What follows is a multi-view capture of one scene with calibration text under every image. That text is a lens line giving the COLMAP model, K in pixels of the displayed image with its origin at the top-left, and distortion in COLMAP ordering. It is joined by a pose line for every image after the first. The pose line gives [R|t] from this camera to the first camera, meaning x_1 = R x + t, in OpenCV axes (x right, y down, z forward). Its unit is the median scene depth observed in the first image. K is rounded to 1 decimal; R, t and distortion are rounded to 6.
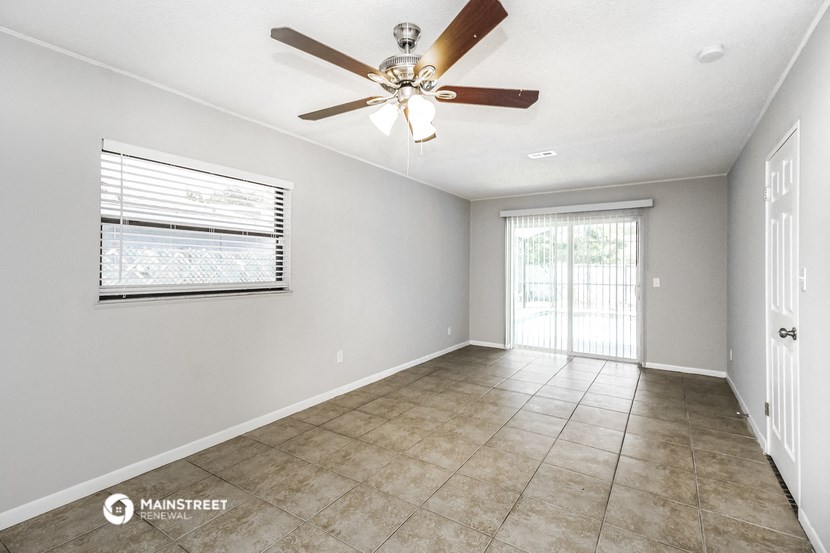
lens RADIAL K [[386.0, 0, 416.2], [0, 386.0, 271.3], [0, 0, 1]] dist [-0.003053, -0.000075]
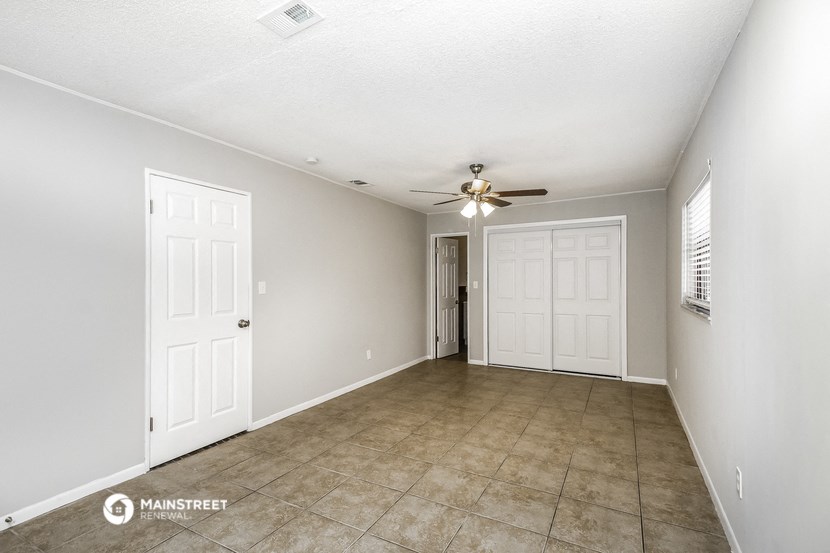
lens RADIAL K [[386.0, 0, 413.0], [0, 386.0, 277.8], [0, 0, 1]] dist [-0.003053, -0.000075]
pose [[-0.997044, -0.002541, -0.076796, 0.319396], [-0.002571, 0.999997, 0.000289, -0.023458], [0.076795, 0.000485, -0.997047, 2.071386]]
